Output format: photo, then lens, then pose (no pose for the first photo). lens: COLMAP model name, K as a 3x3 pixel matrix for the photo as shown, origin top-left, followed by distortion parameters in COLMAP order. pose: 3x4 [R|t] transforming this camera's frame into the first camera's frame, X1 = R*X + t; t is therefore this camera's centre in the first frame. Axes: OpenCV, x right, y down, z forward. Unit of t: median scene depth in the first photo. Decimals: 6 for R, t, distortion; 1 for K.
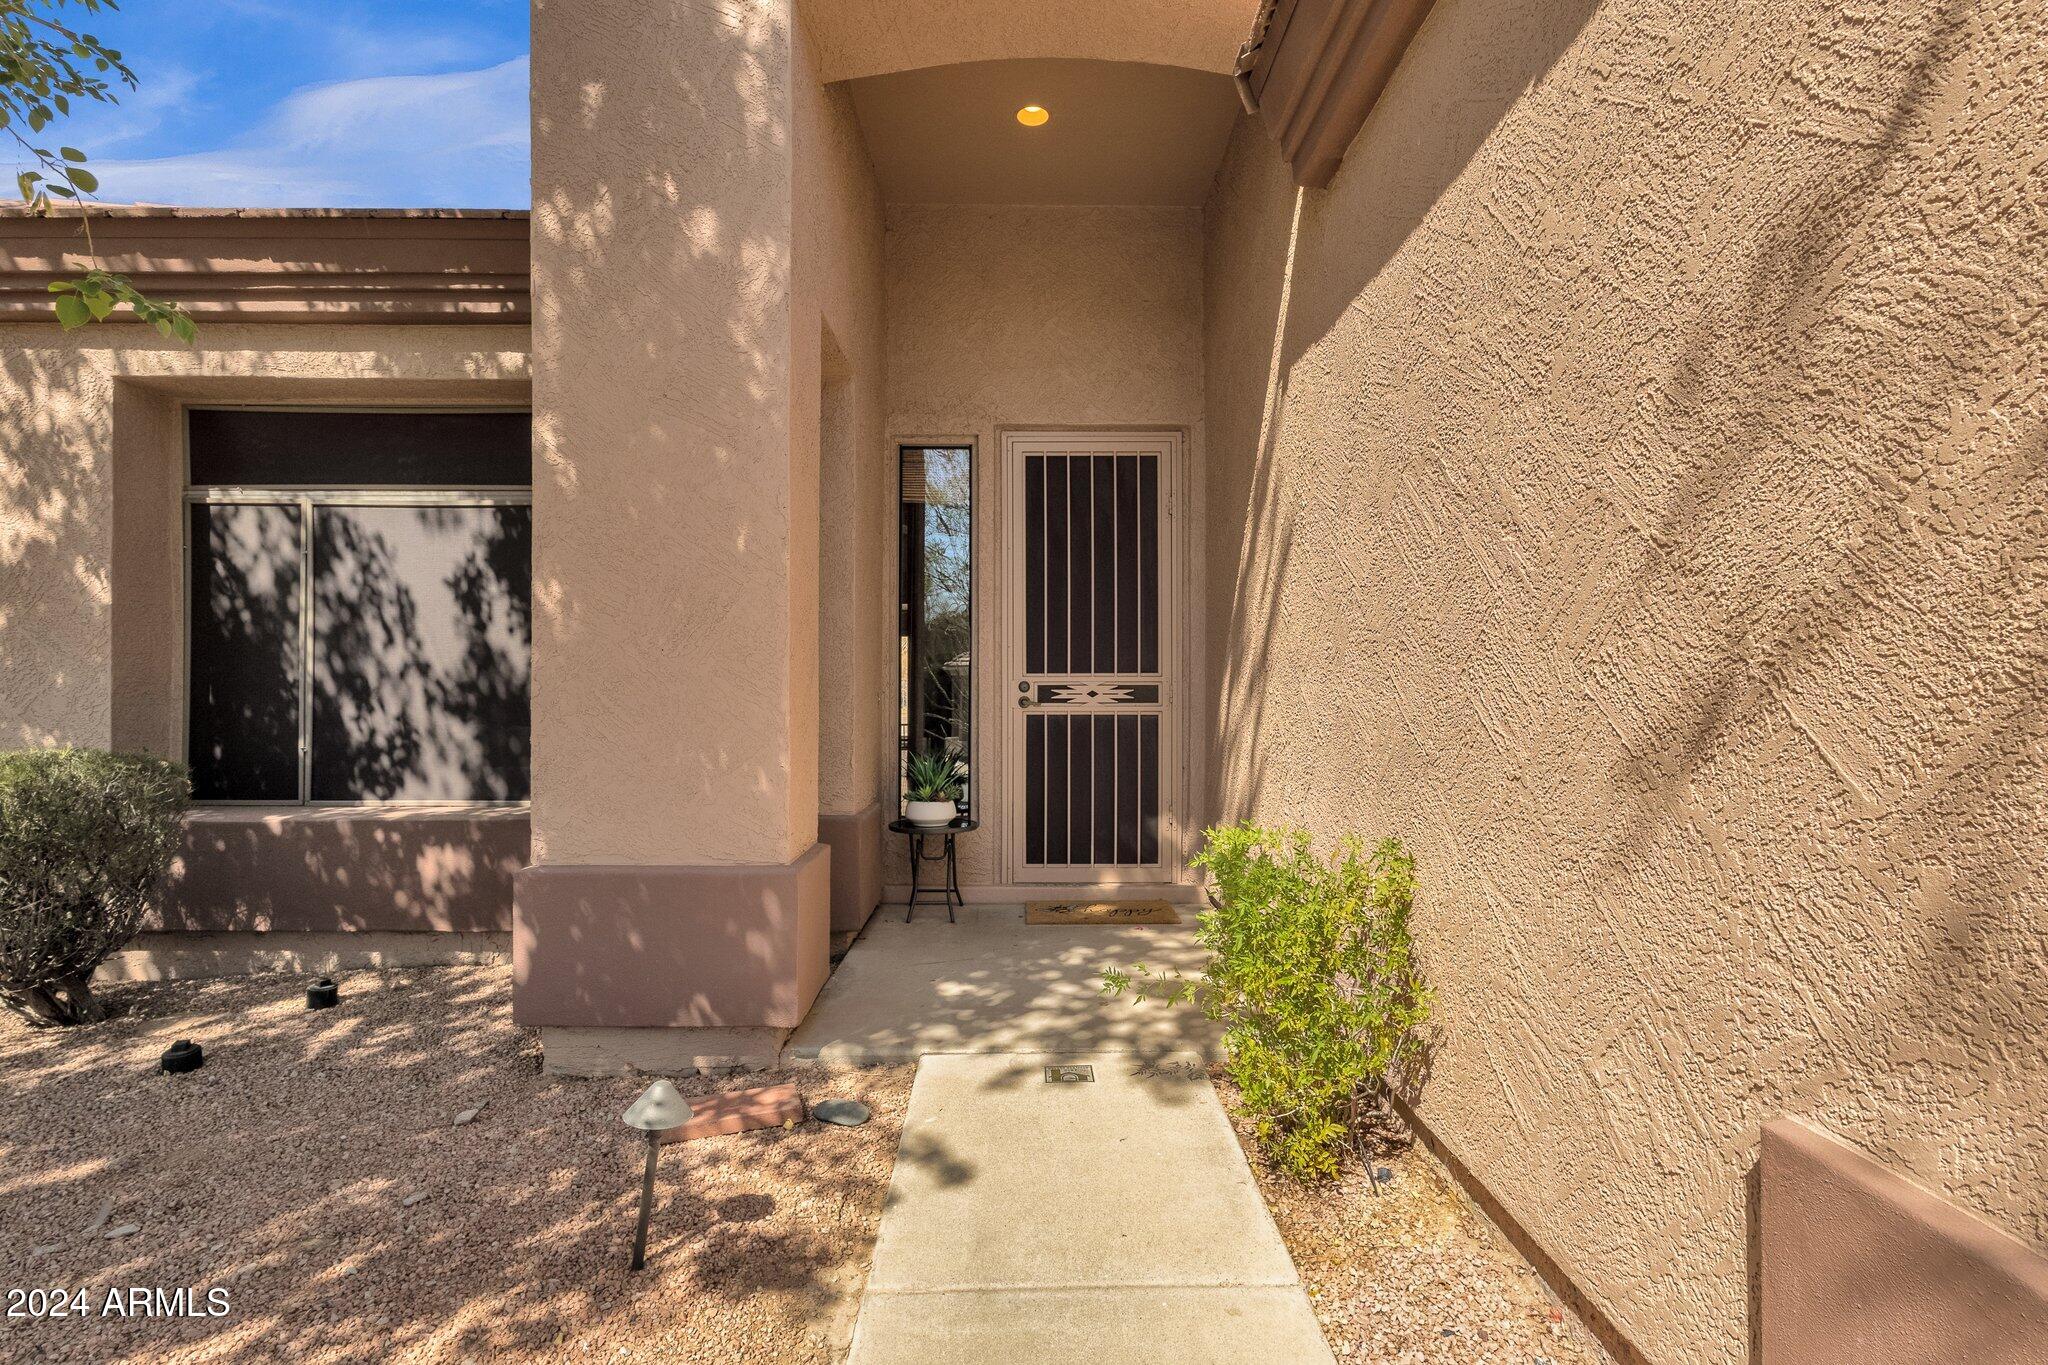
lens RADIAL K [[921.1, 0, 1024.0], [0, 921.1, 682.5], [0, 0, 1]] dist [0.000981, 0.000257]
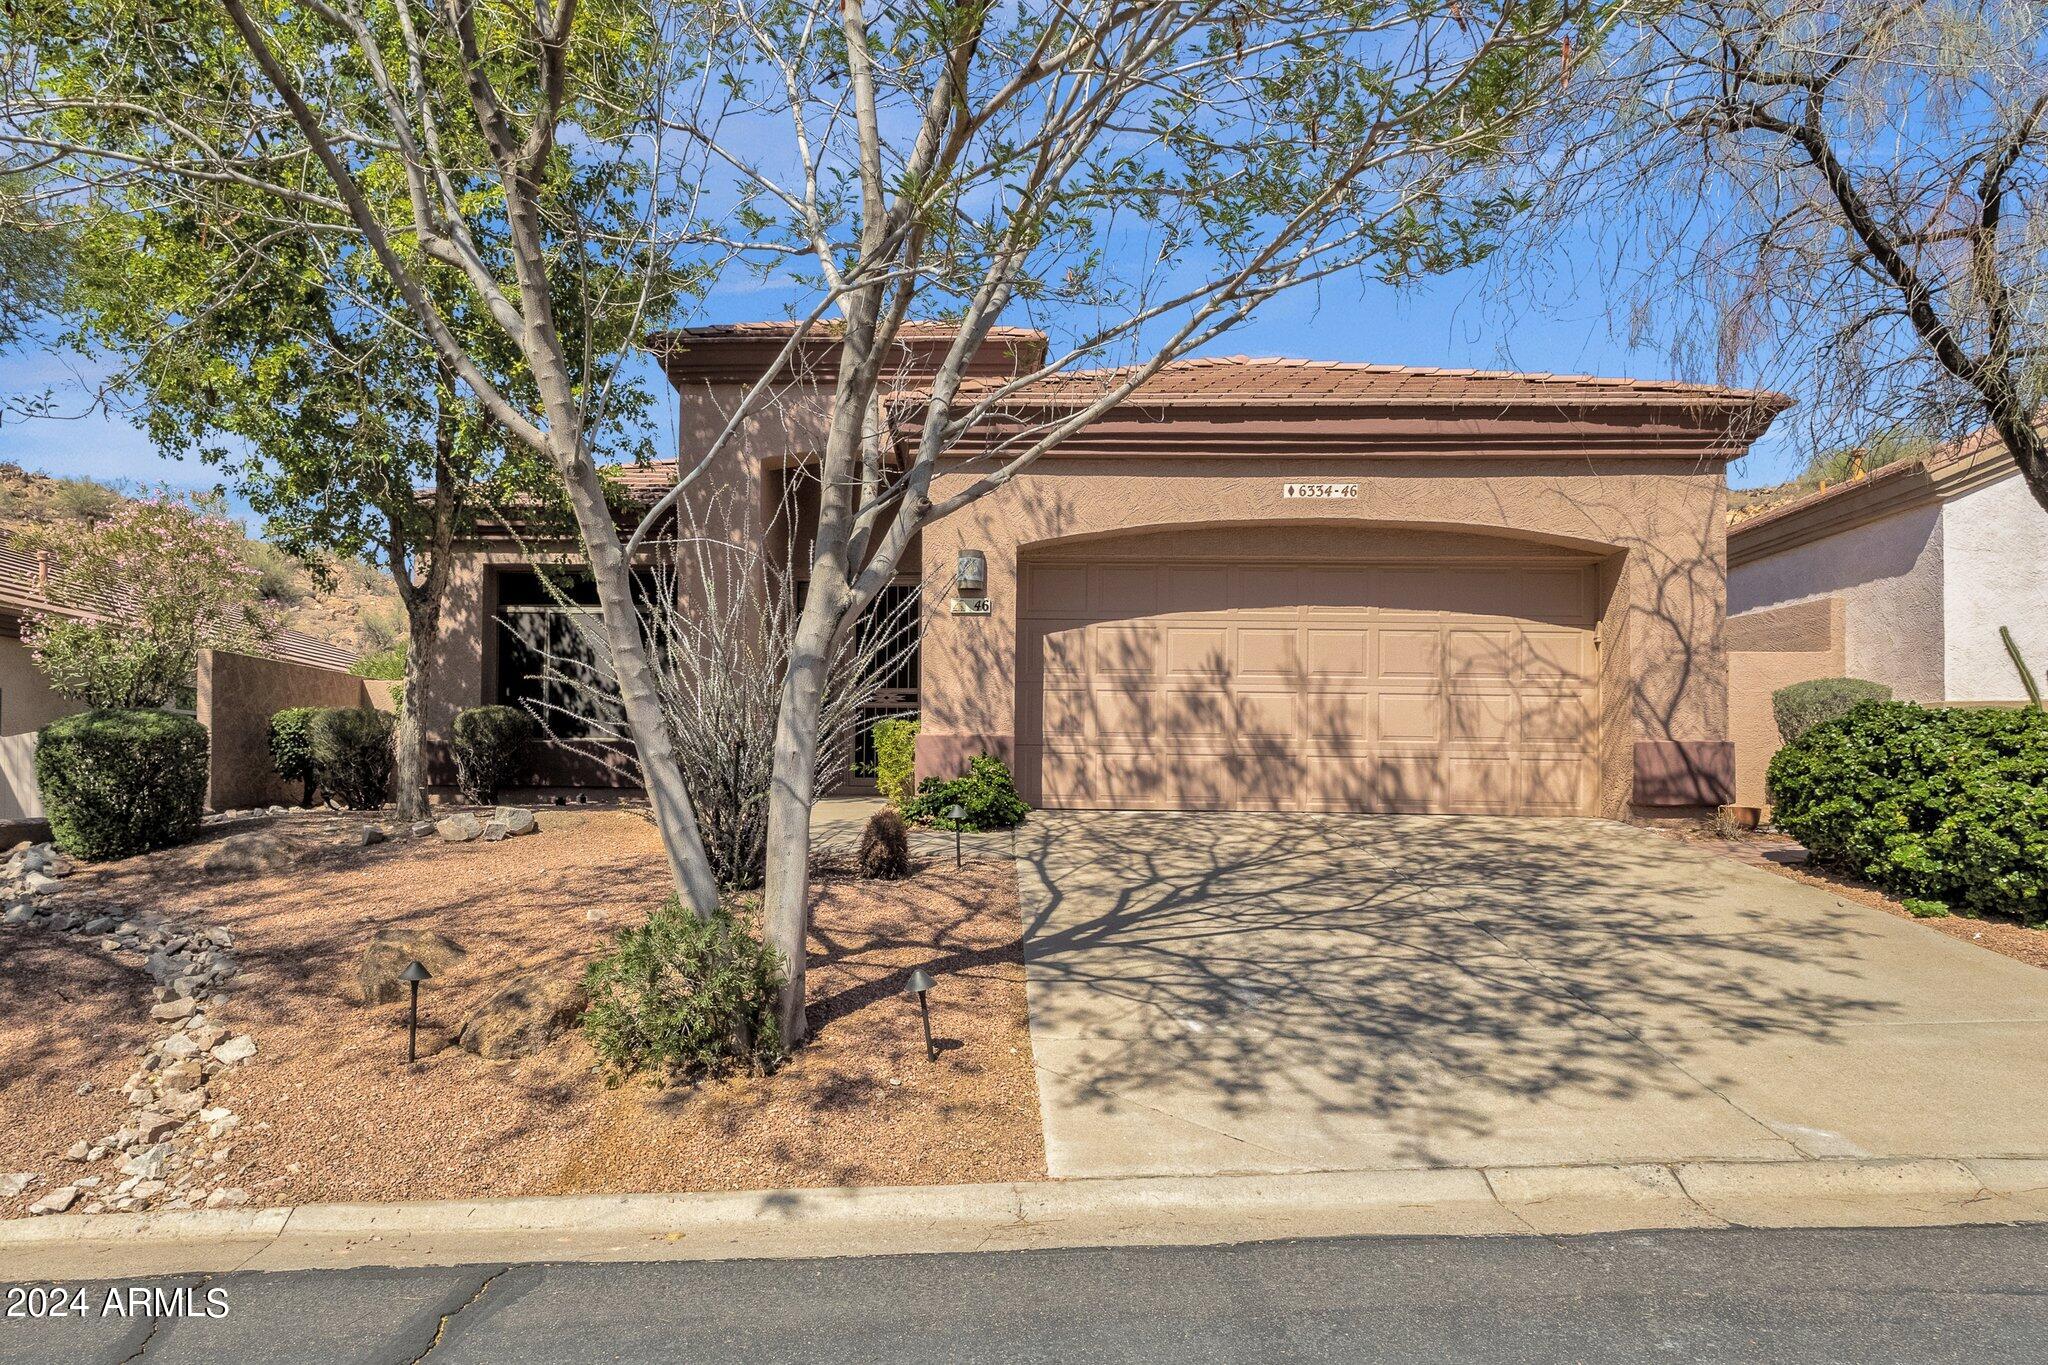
lens RADIAL K [[1248.2, 0, 923.4], [0, 1248.2, 745.6], [0, 0, 1]] dist [-0.004101, -0.000647]
pose [[0.999110, 0.007098, -0.041568, 0.314698], [-0.007105, 0.999975, -0.000018, 0.141005], [0.041567, 0.000313, 0.999136, -2.161201]]
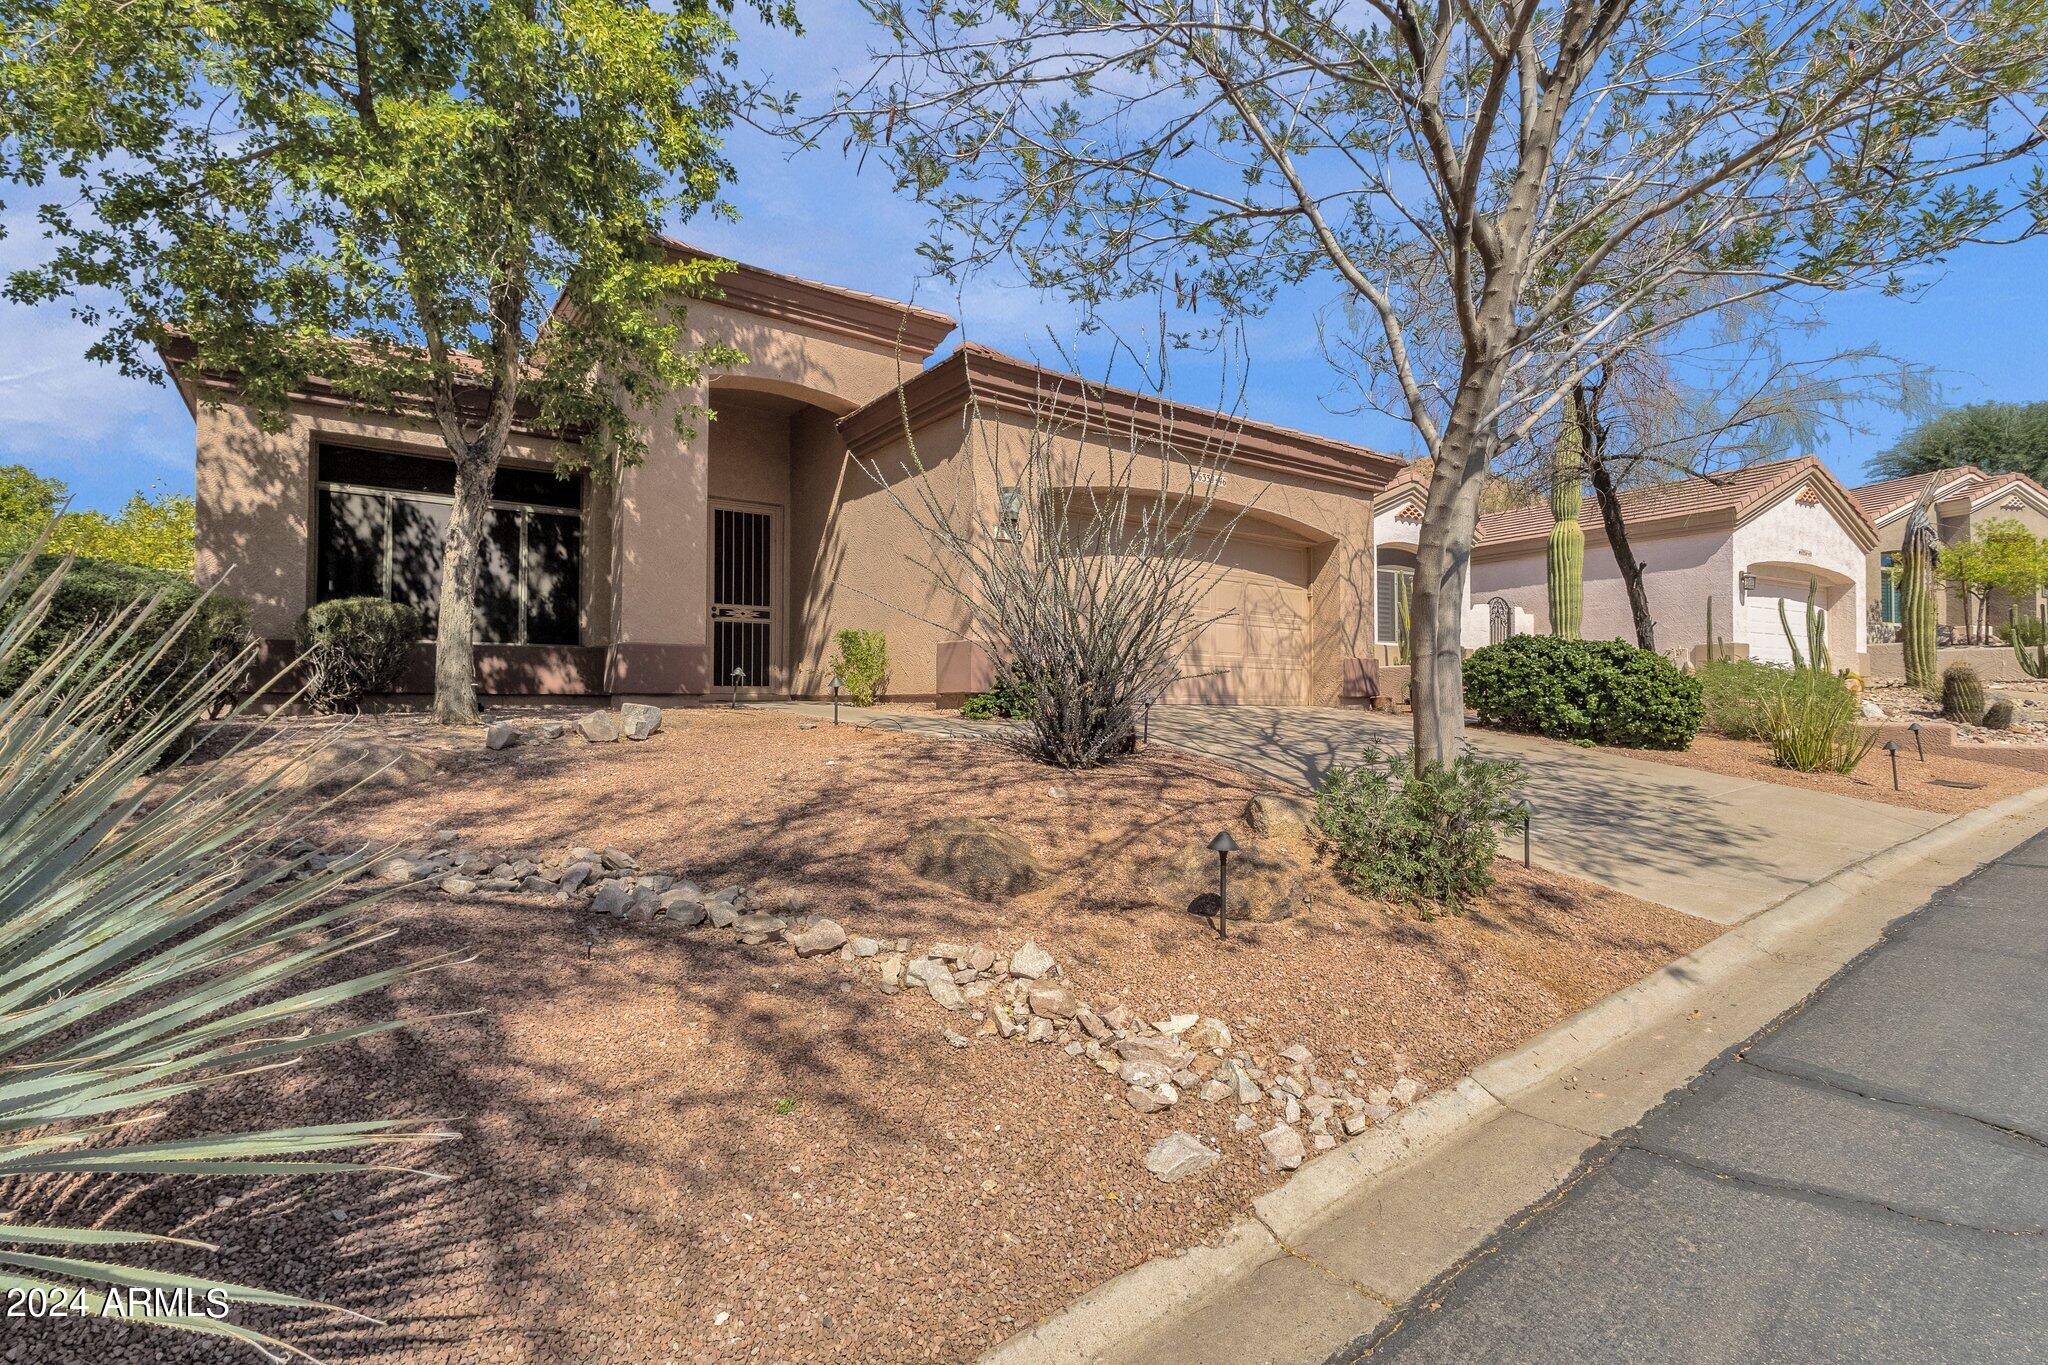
lens RADIAL K [[958.5, 0, 1024.0], [0, 958.5, 682.5], [0, 0, 1]] dist [0.004414, 0.000829]
pose [[0.808190, 0.010699, 0.588825, -0.895876], [-0.010744, 0.999936, -0.003422, 0.215348], [-0.588824, -0.003561, 0.808254, -1.598190]]
